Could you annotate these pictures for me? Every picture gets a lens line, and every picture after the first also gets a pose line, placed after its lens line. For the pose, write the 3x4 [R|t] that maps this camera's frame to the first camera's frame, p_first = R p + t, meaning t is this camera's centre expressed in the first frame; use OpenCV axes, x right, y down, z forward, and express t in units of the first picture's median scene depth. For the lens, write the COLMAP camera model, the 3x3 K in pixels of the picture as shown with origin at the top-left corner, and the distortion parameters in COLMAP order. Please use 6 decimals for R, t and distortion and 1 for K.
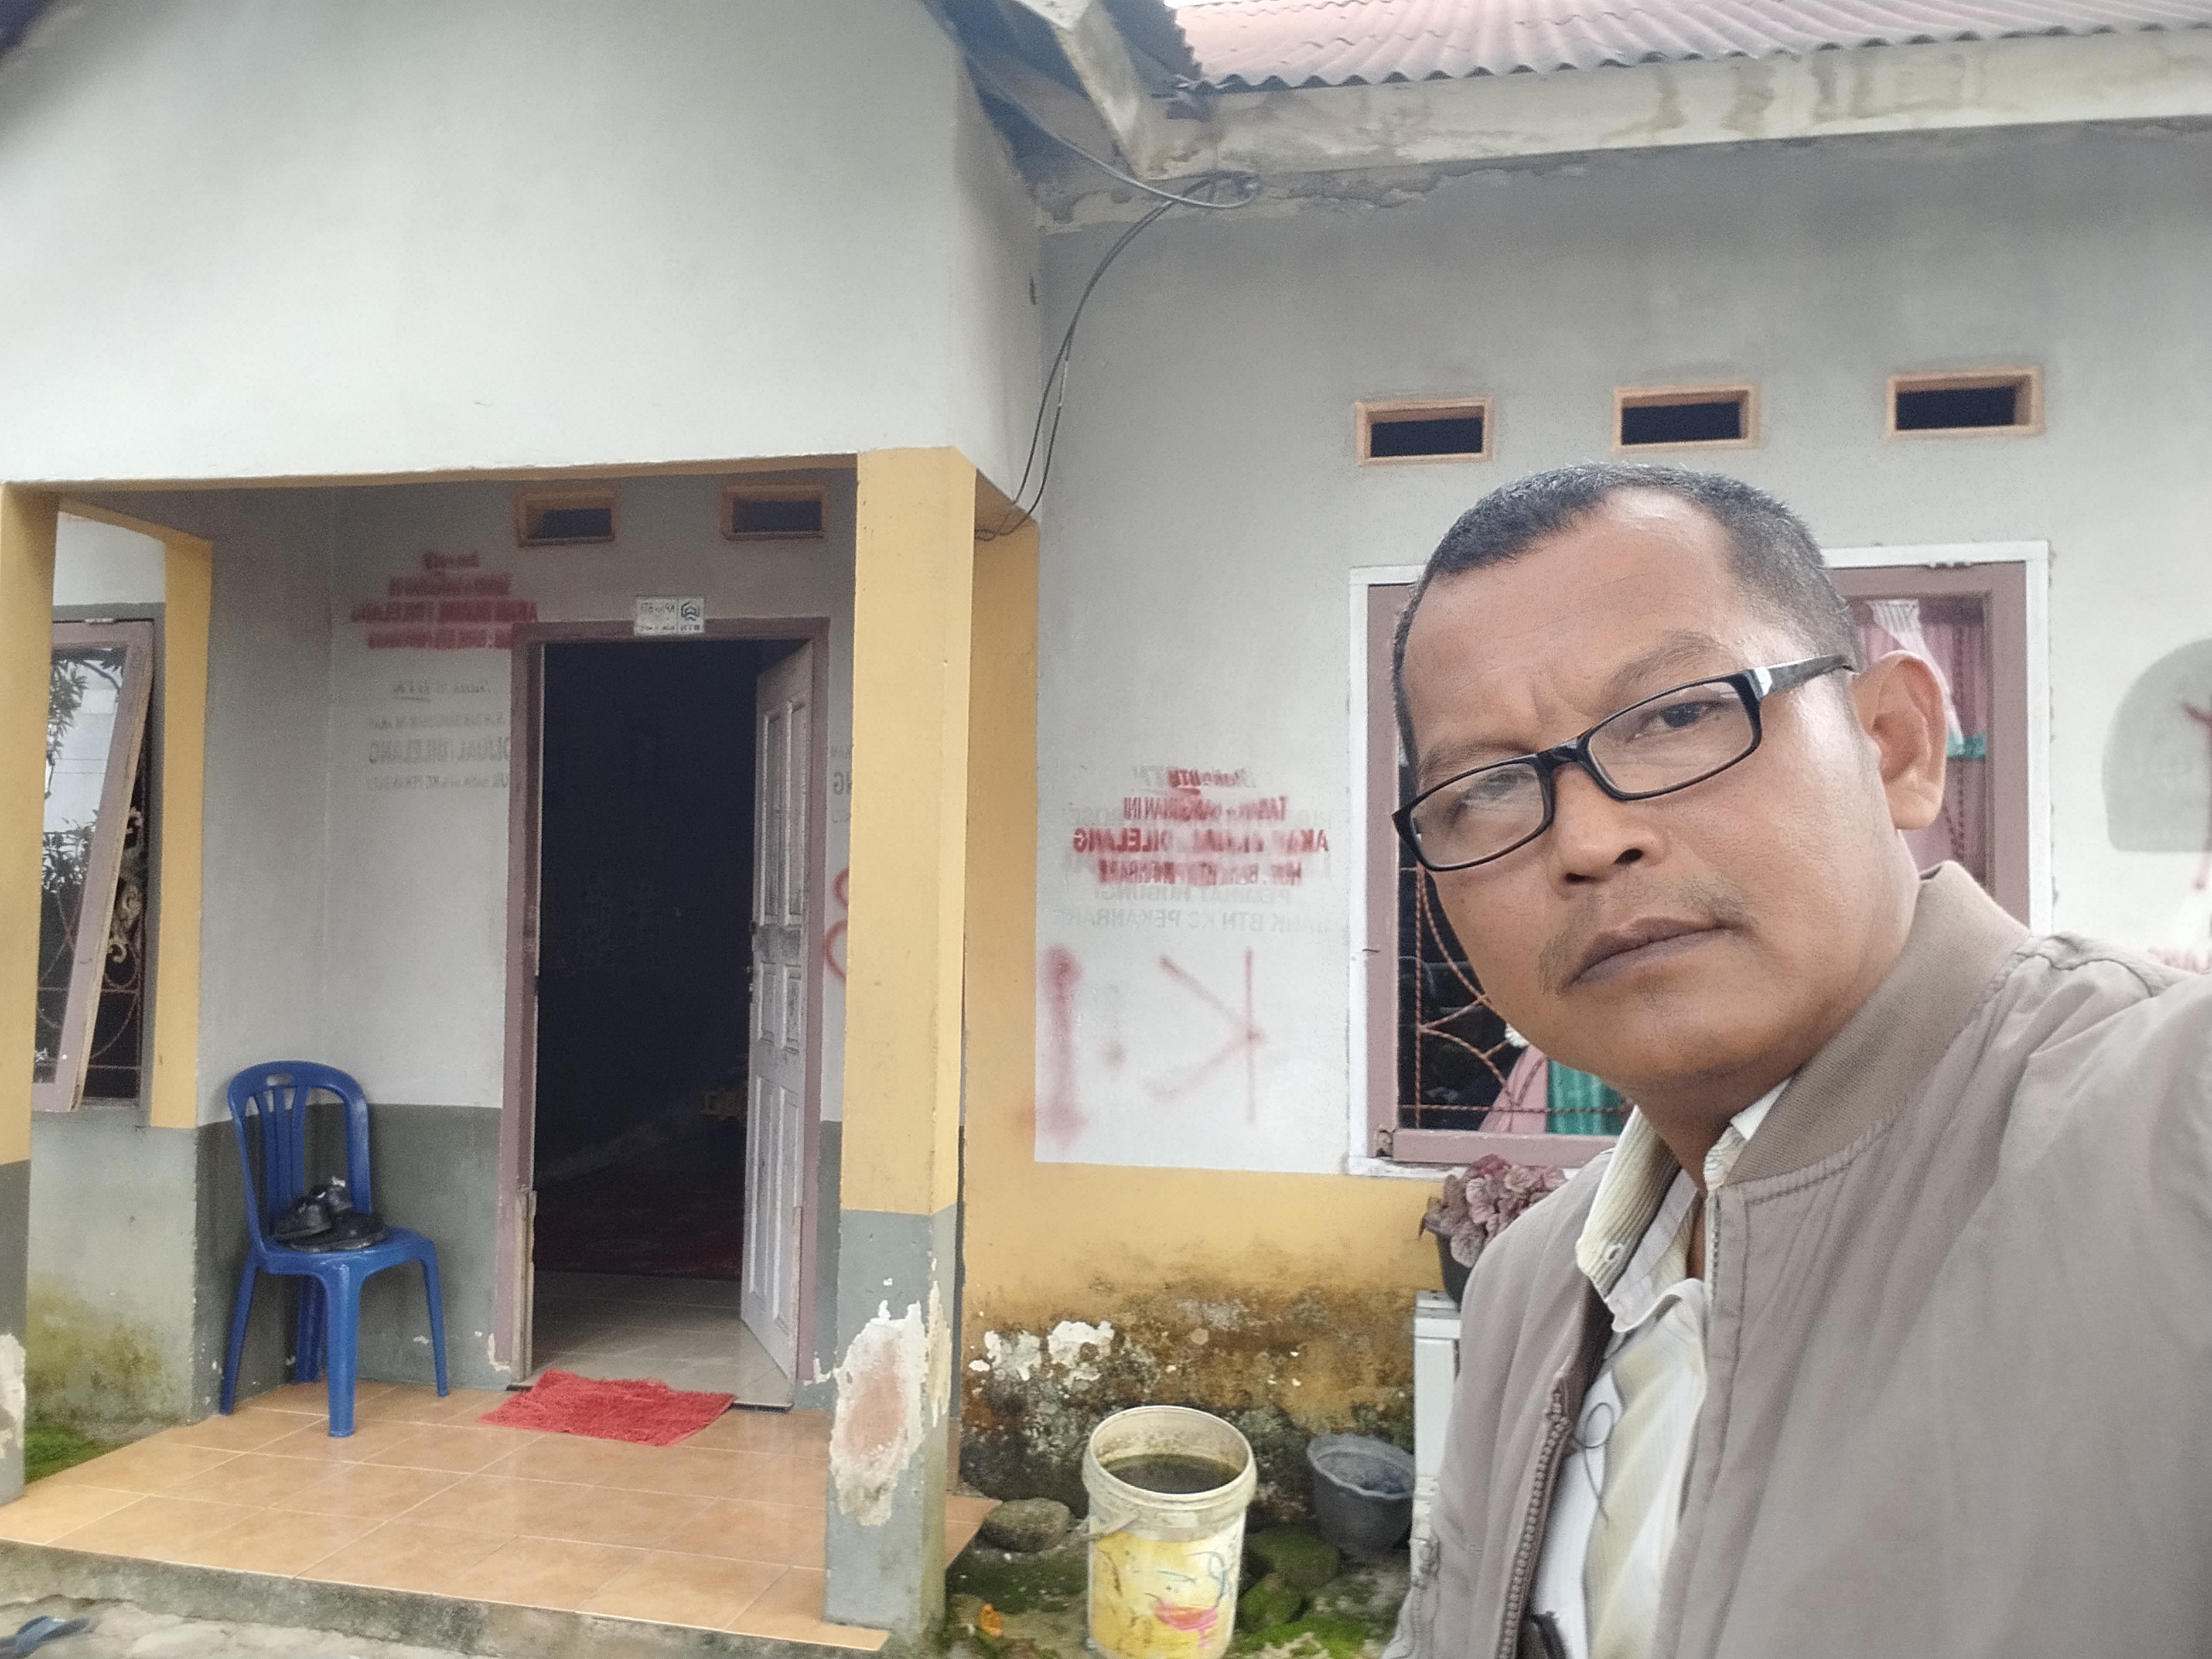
lens RADIAL K [[1814.3, 0, 1252.2], [0, 1814.3, 849.7], [0, 0, 1]] dist [-0.019458, -0.094694]
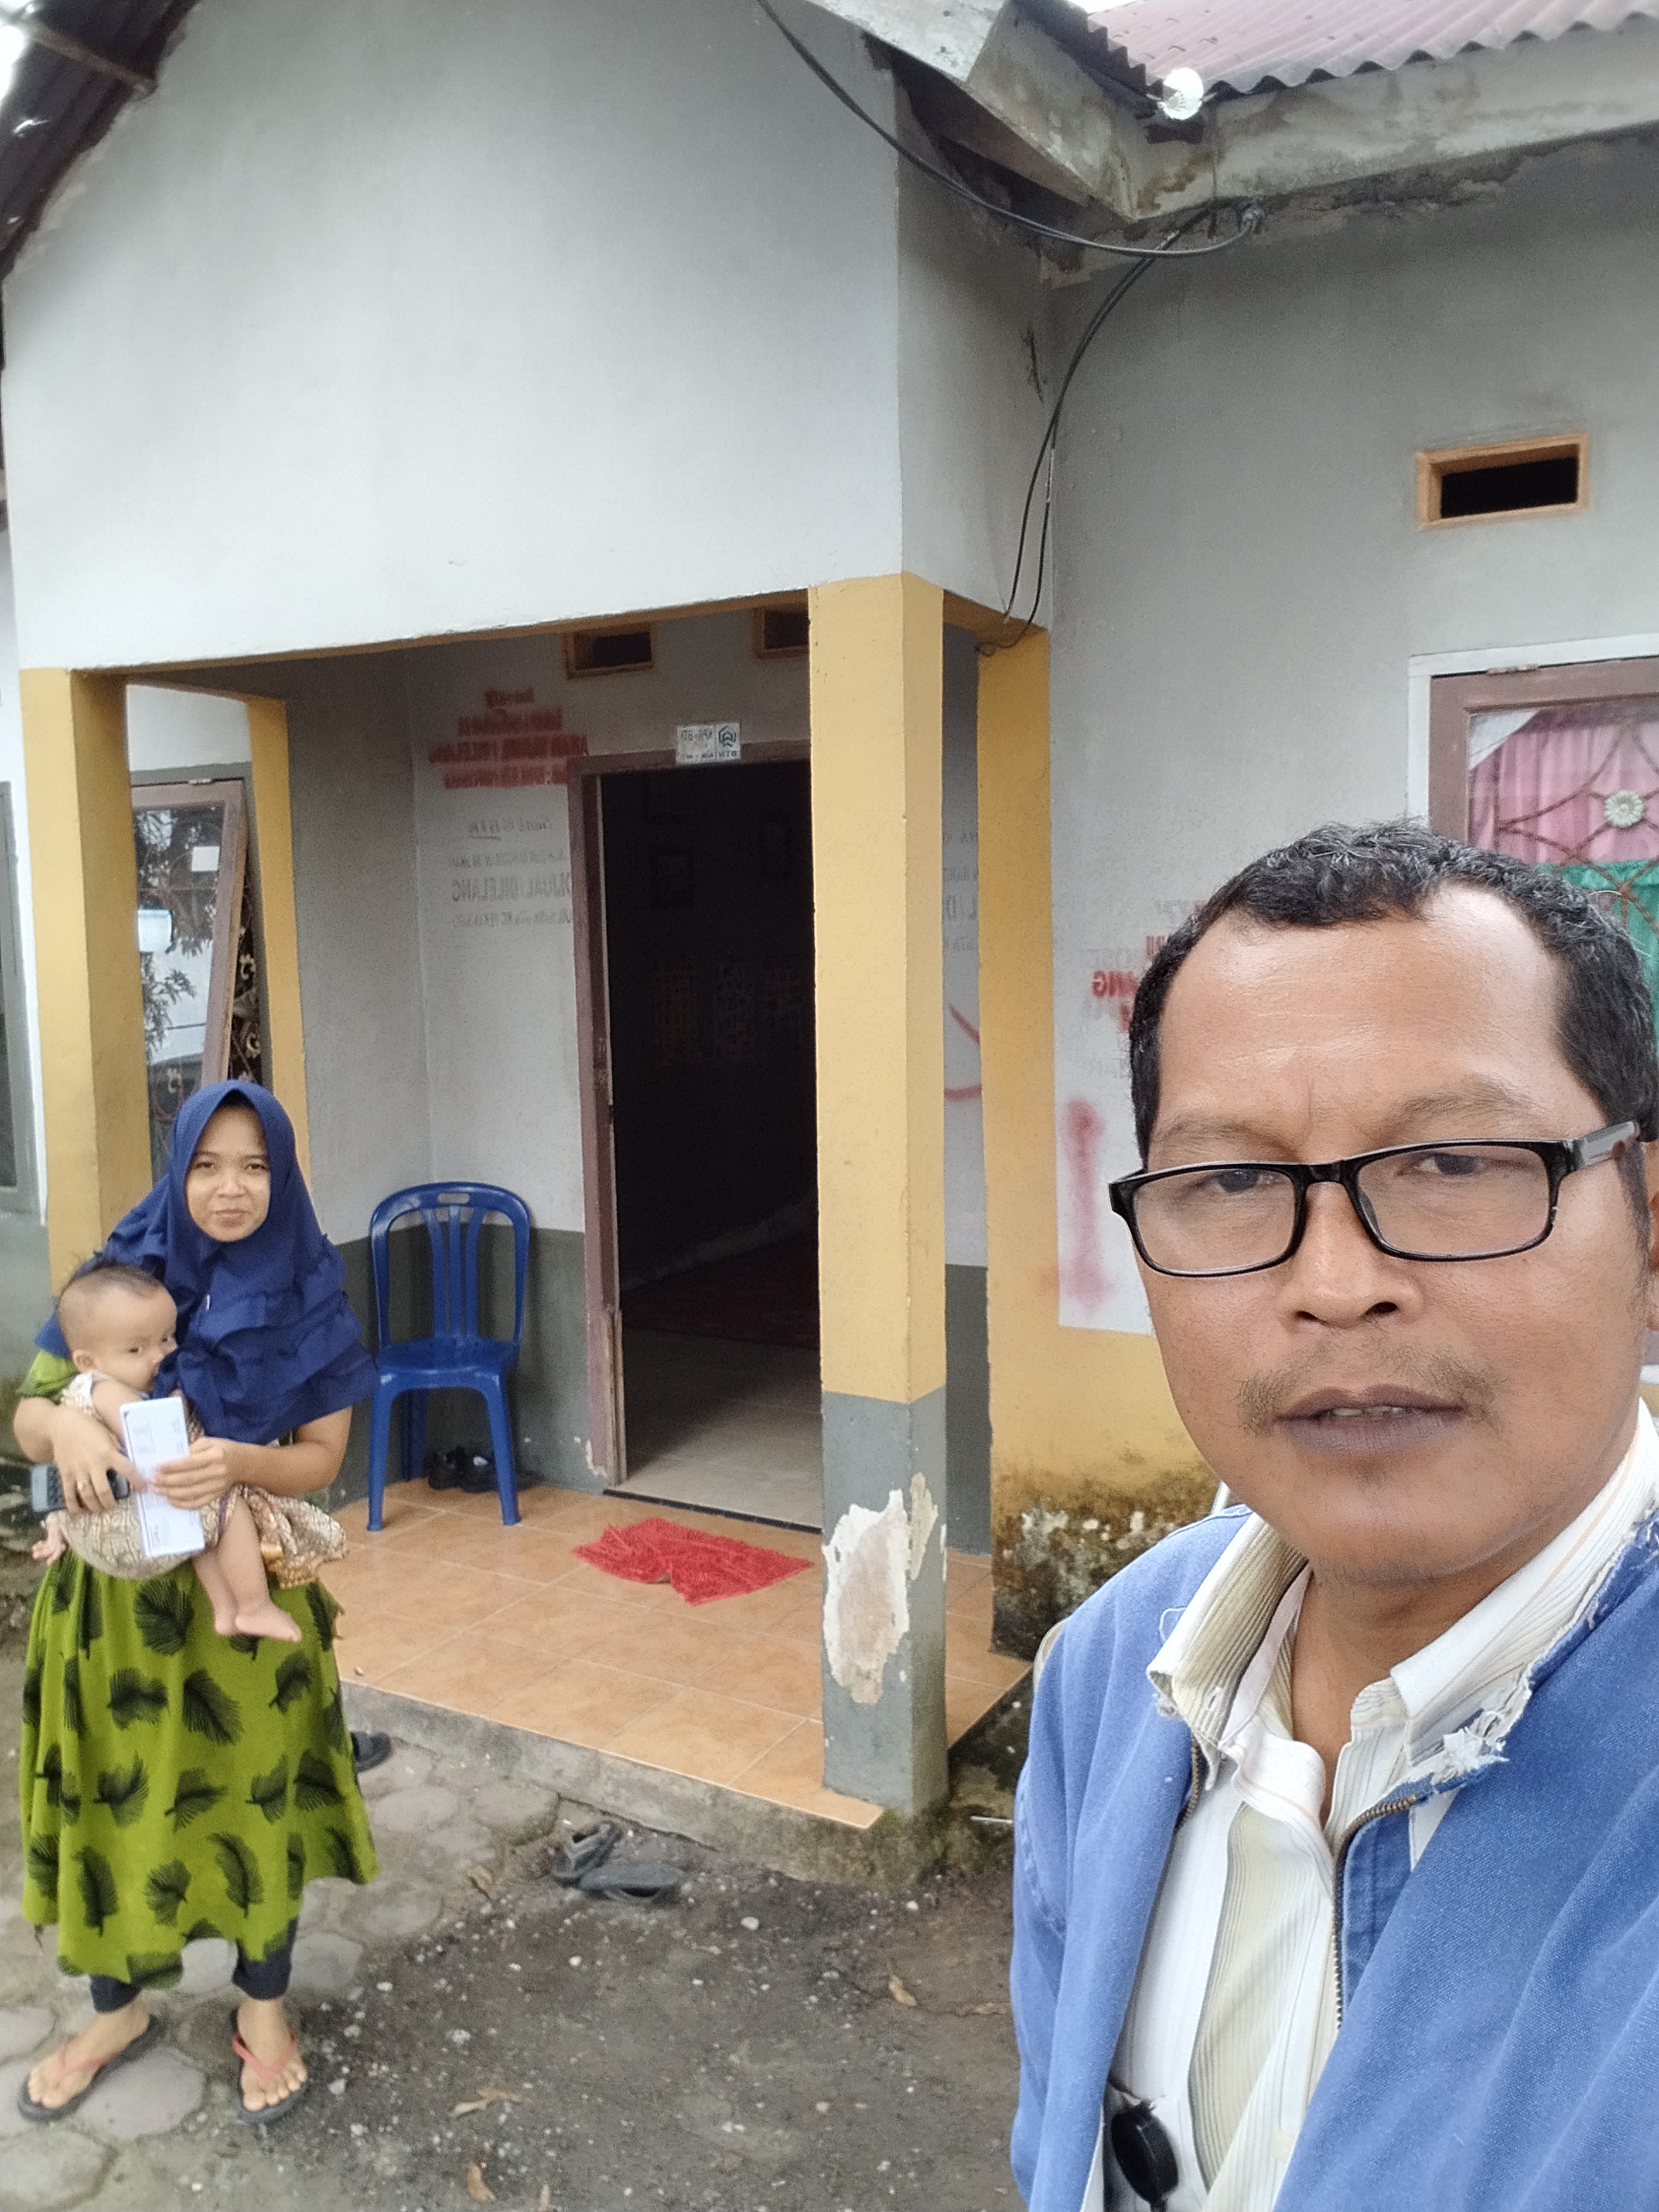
lens RADIAL K [[1814.3, 0, 845.6], [0, 1814.3, 1139.1], [0, 0, 1]] dist [-0.019458, -0.094694]
pose [[0.939806, 0.014360, -0.341407, 0.087900], [0.035789, 0.989485, 0.140137, -0.054596], [0.339830, -0.143920, 0.929410, 0.090275]]
